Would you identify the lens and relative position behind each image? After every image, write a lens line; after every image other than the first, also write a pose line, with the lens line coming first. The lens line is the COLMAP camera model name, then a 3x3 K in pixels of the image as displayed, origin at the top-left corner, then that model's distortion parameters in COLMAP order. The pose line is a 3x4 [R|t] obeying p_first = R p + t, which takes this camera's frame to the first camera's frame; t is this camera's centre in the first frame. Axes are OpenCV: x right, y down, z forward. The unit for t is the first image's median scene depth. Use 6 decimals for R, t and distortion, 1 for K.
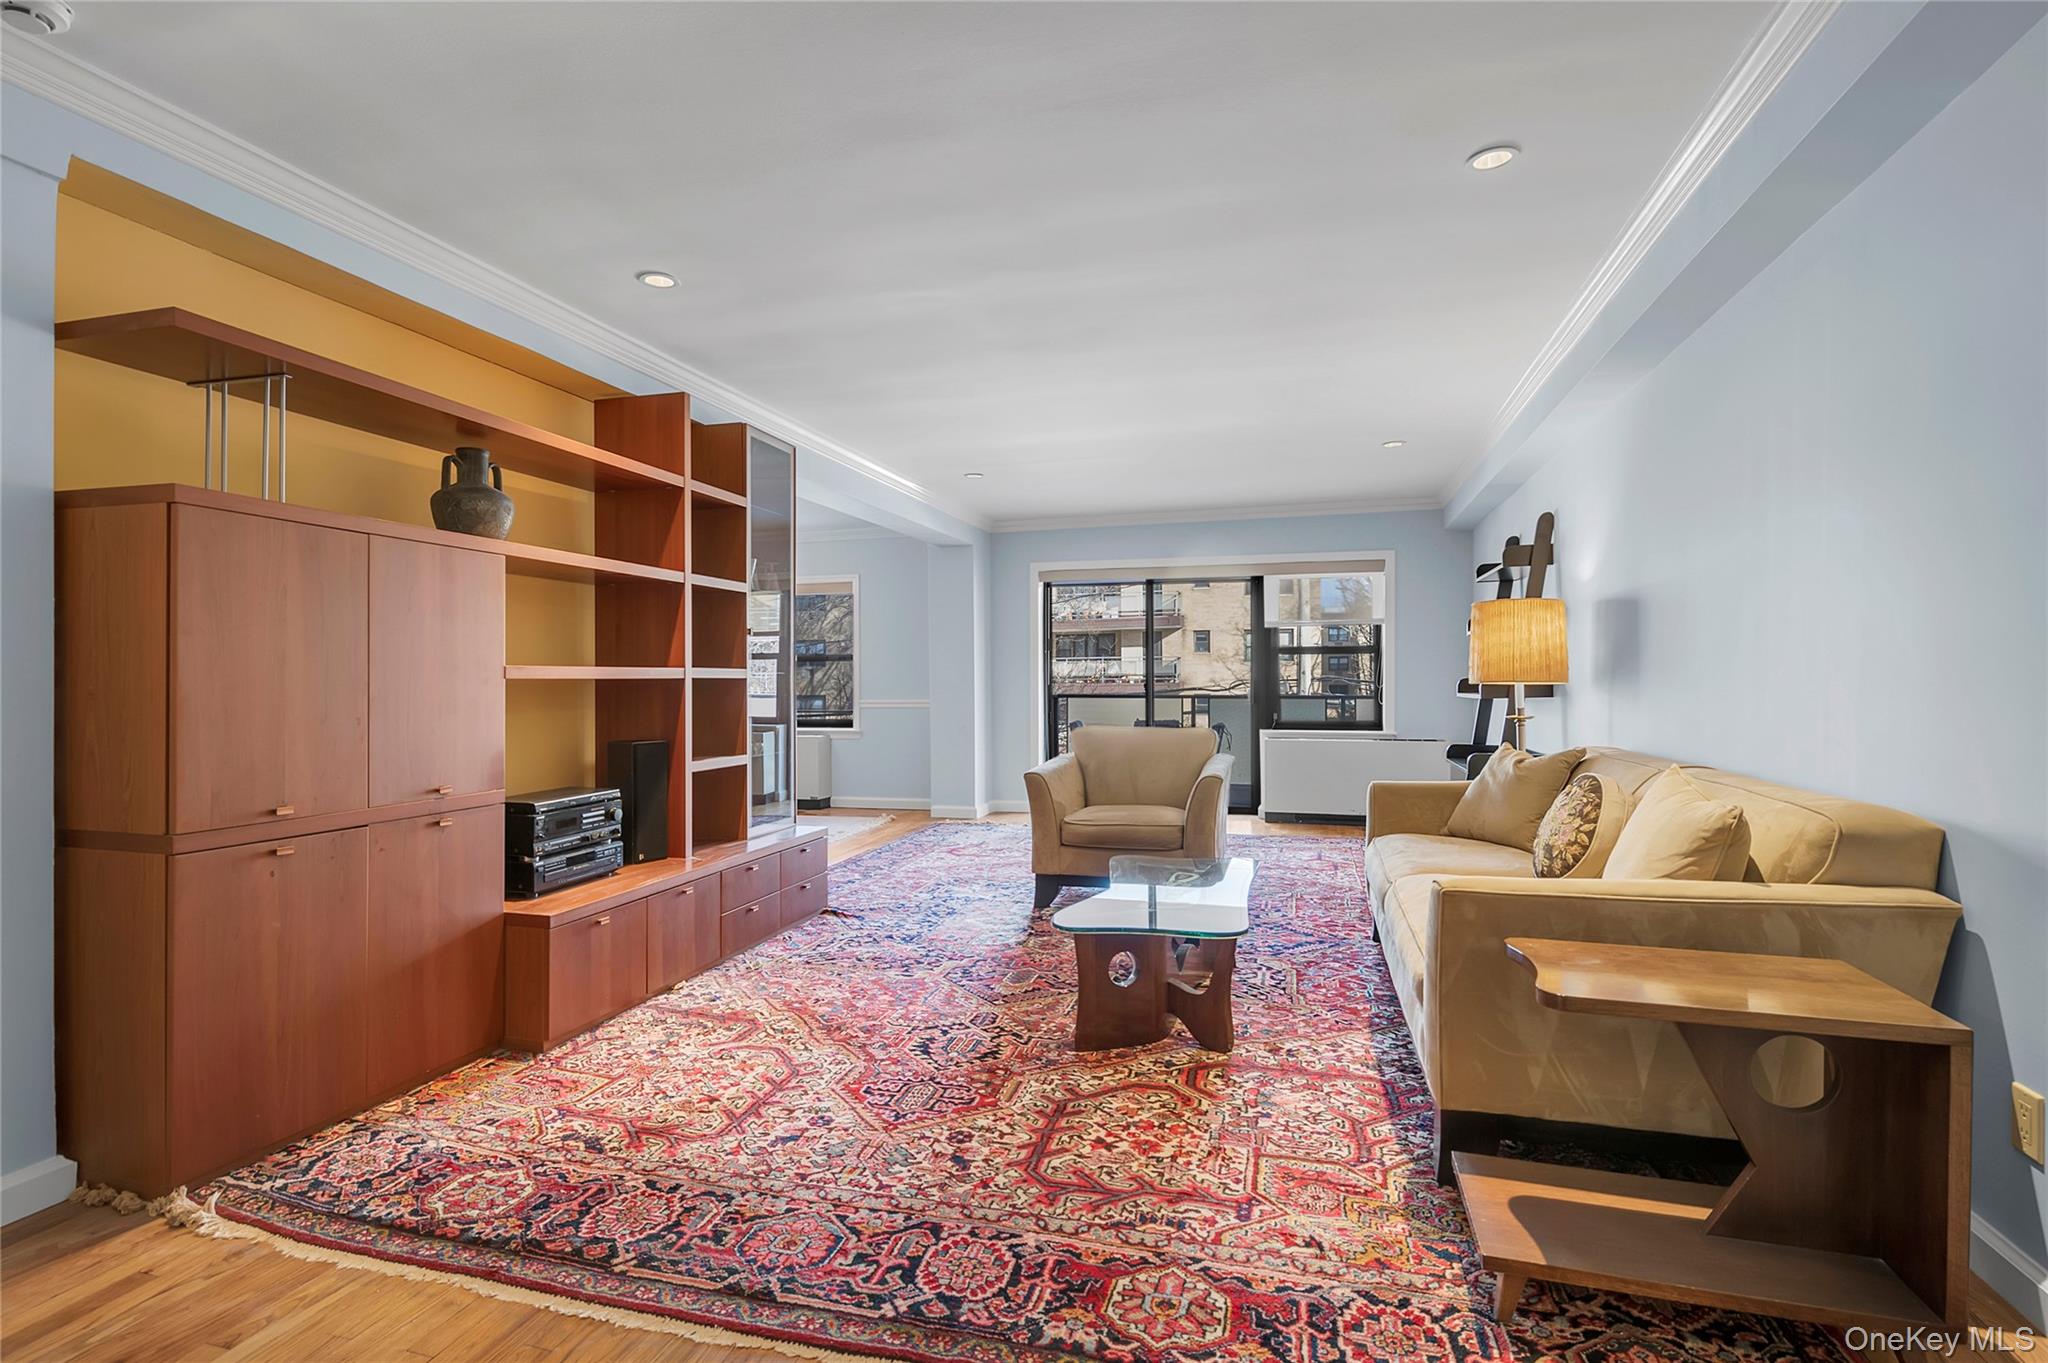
lens RADIAL K [[985.4, 0, 1022.6], [0, 985.4, 675.0], [0, 0, 1]] dist [0.000062, -0.000013]
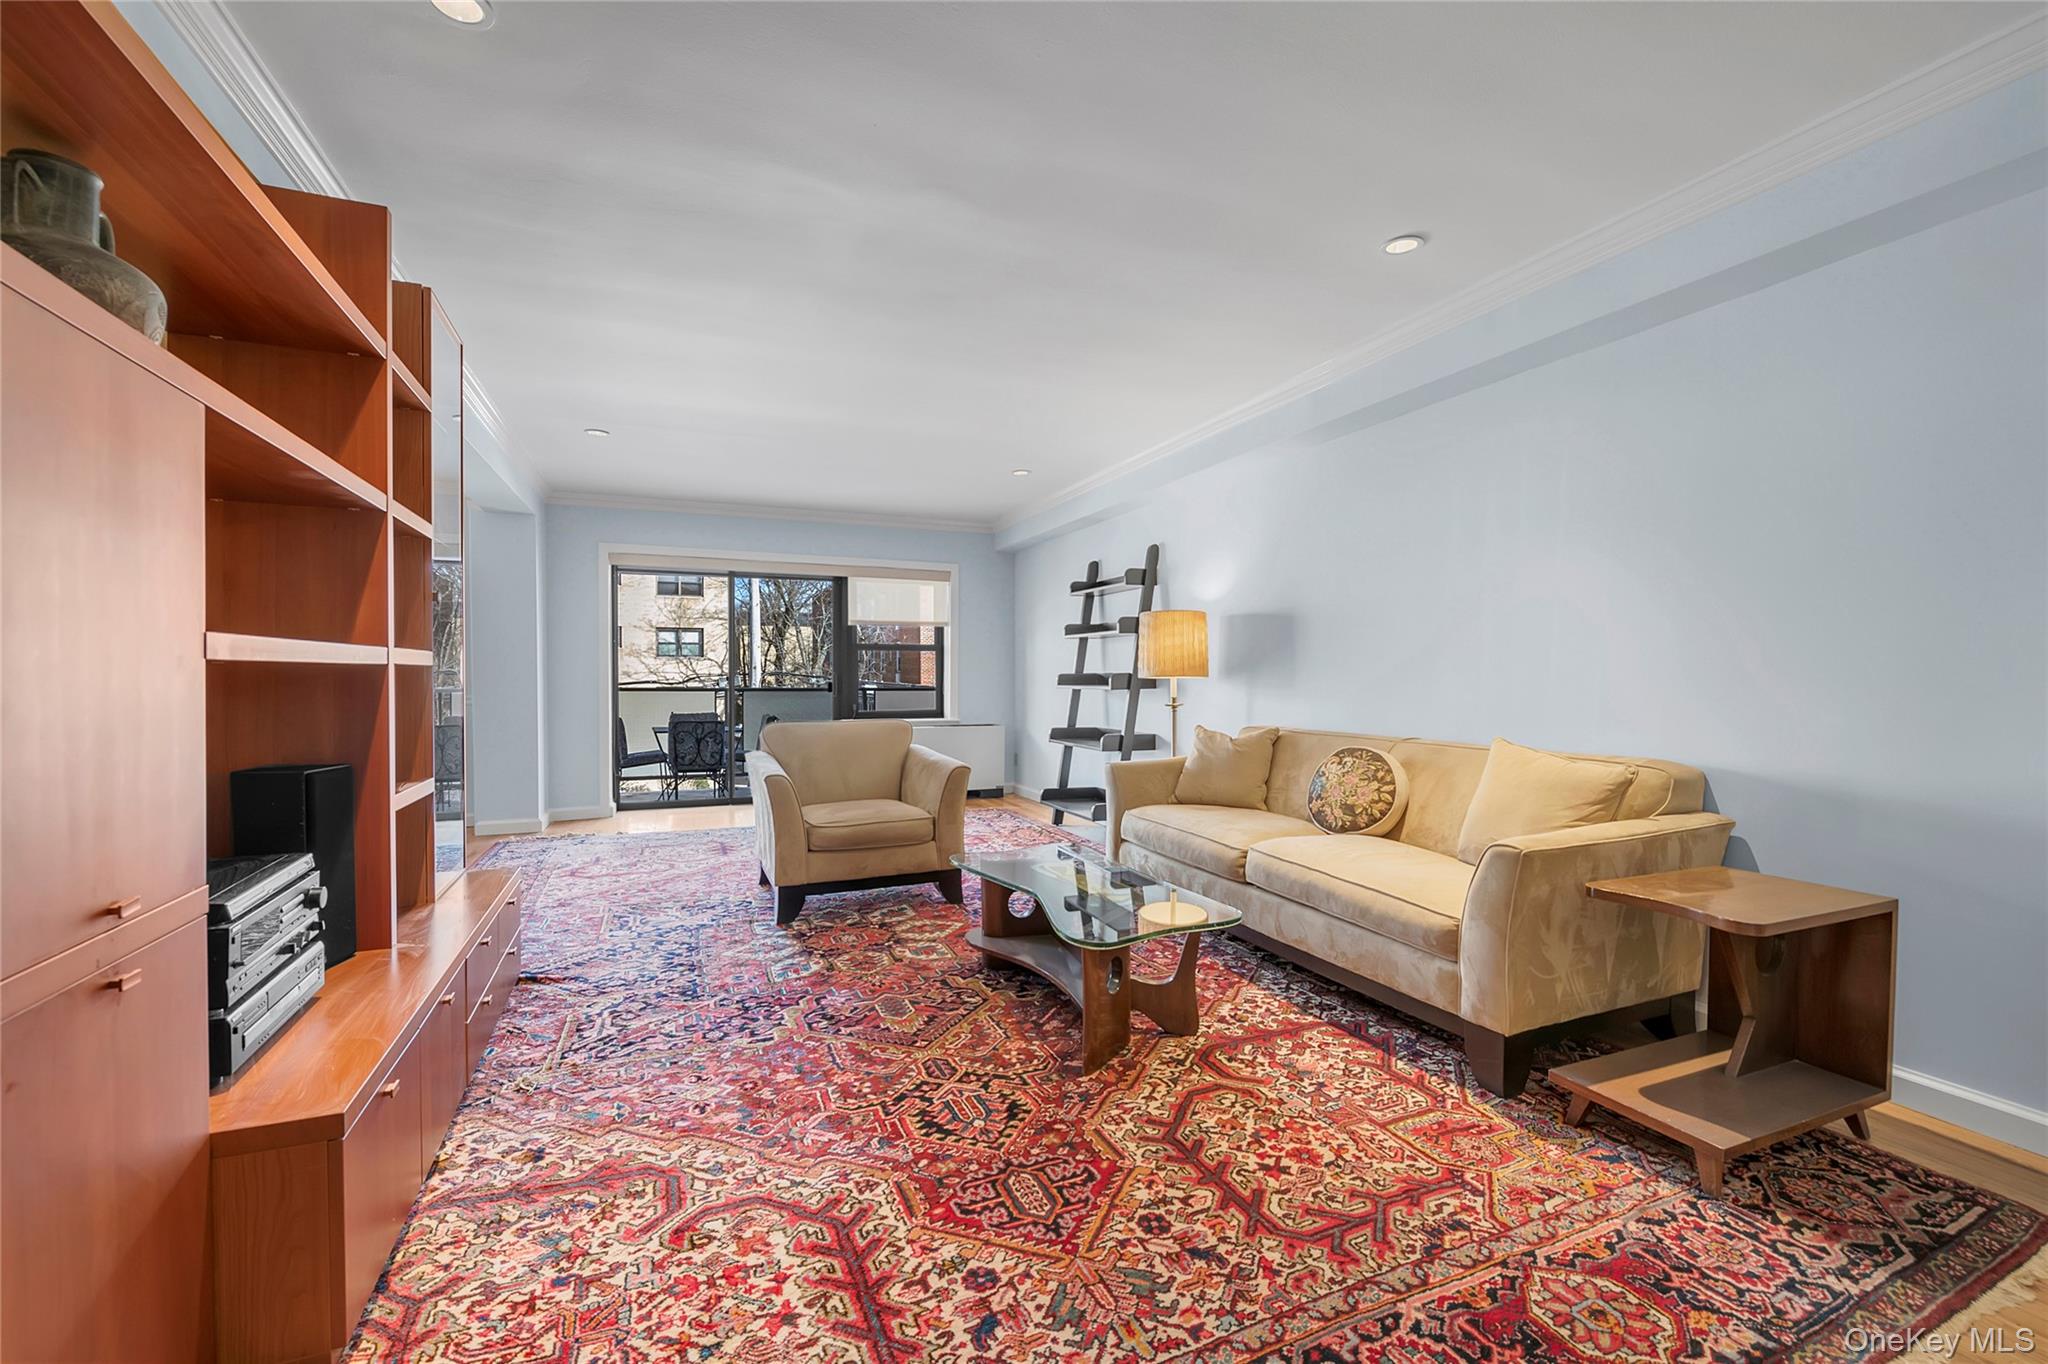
lens RADIAL K [[839.4, 0, 1031.6], [0, 839.4, 690.6], [0, 0, 1]] dist [-0.009737, -0.000568]
pose [[0.775731, -0.005666, 0.631038, -0.471710], [-0.009453, 0.999743, 0.020597, 0.007357], [-0.630993, -0.021943, 0.775478, 0.430969]]
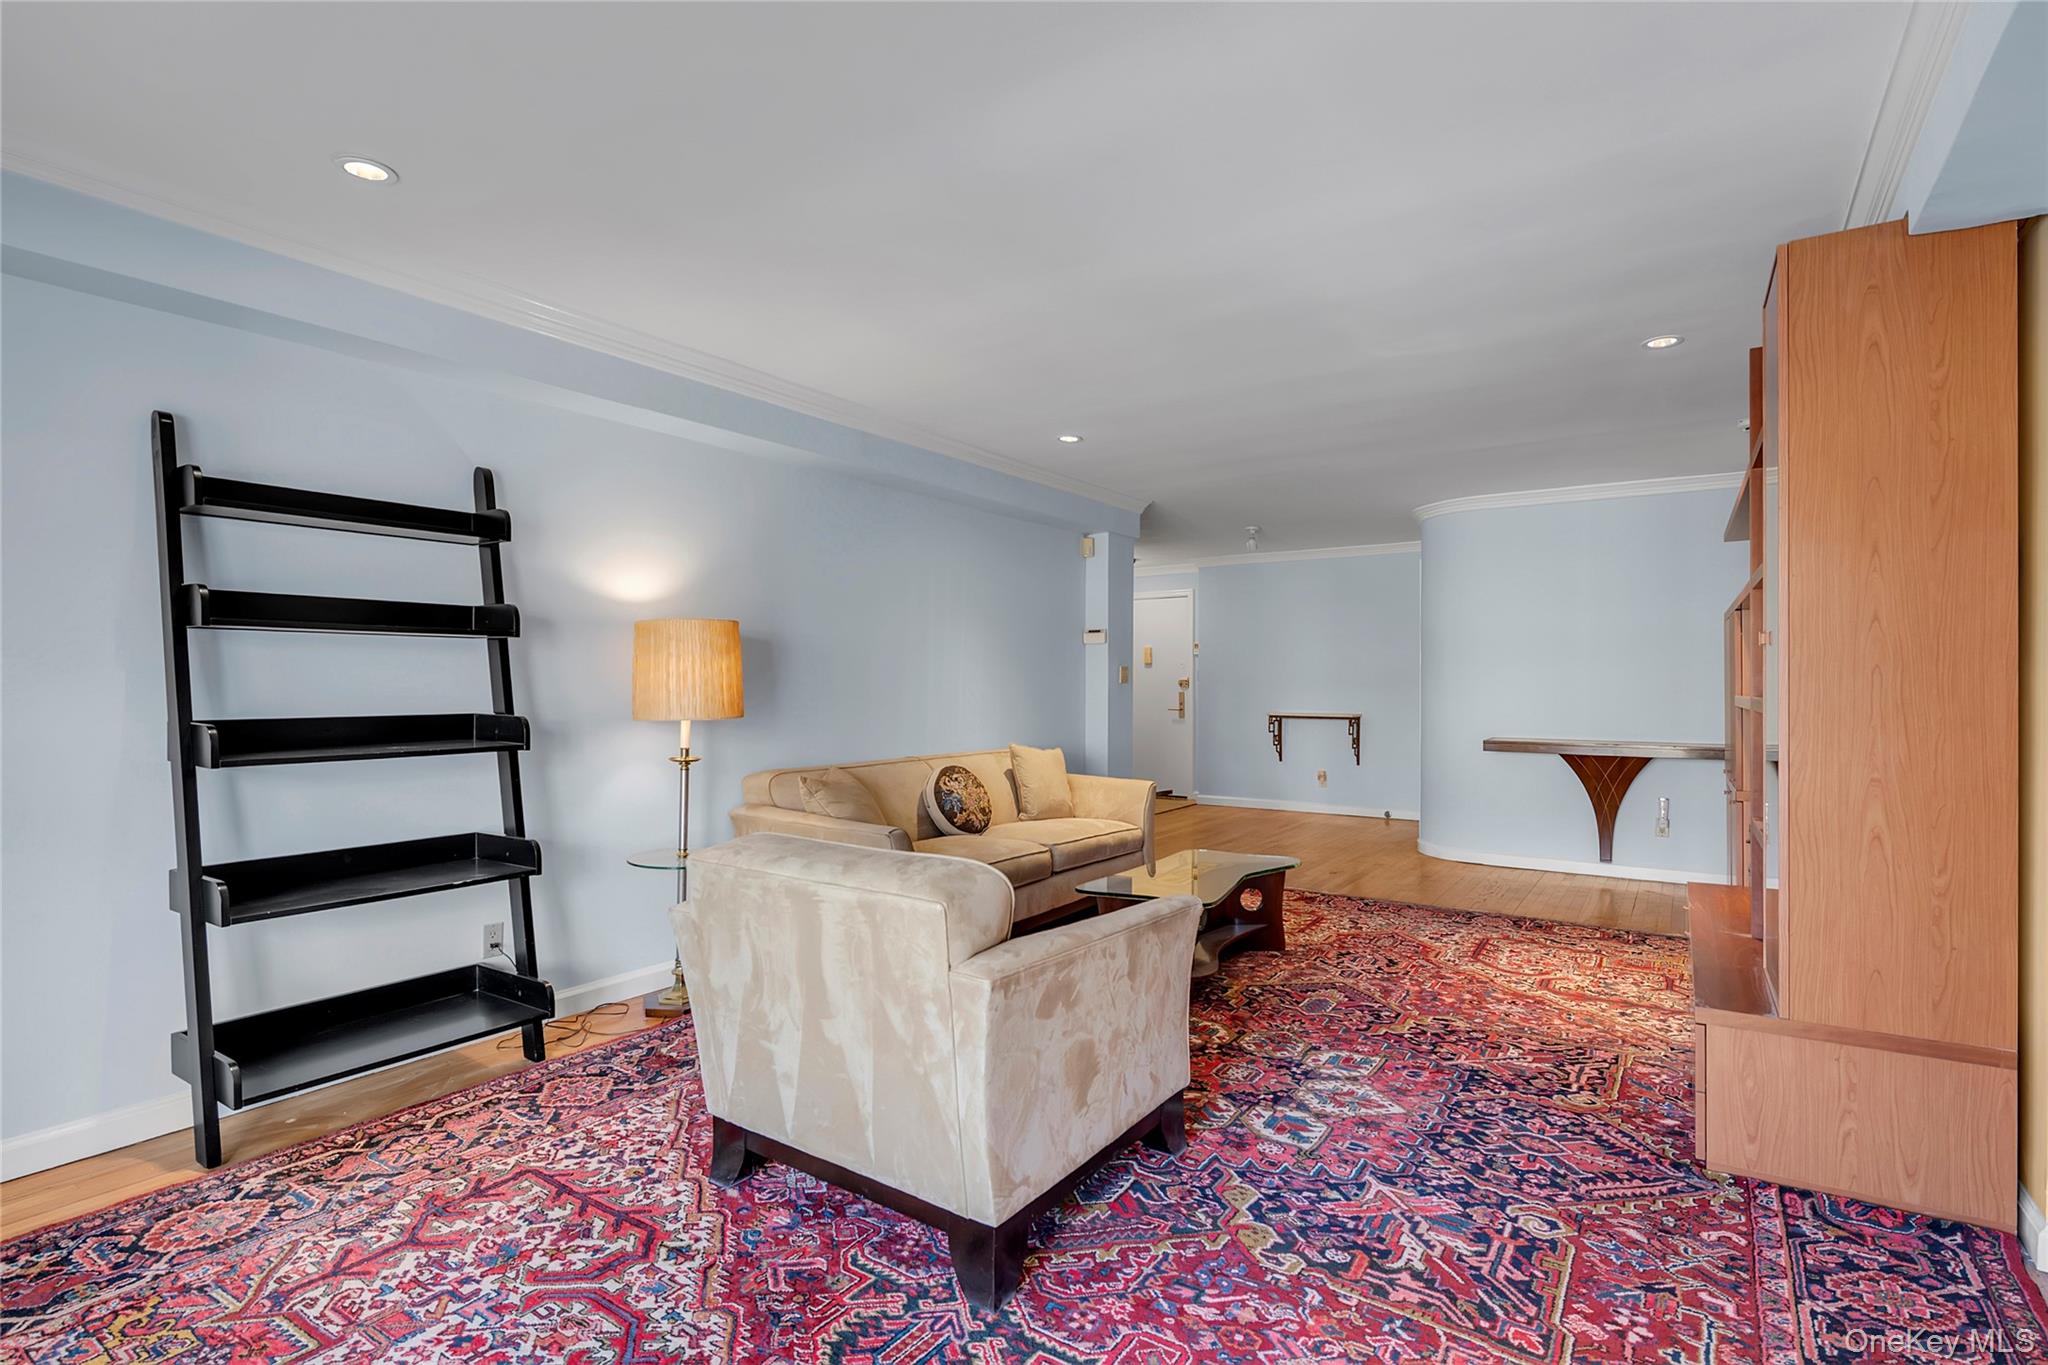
lens RADIAL K [[985.4, 0, 1021.4], [0, 985.4, 683.9], [0, 0, 1]] dist [0.000062, -0.000013]
pose [[-0.949170, 0.006338, 0.314699, -0.041857], [0.004151, 0.999962, -0.007620, -0.018850], [-0.314736, -0.005927, -0.949161, 2.557023]]
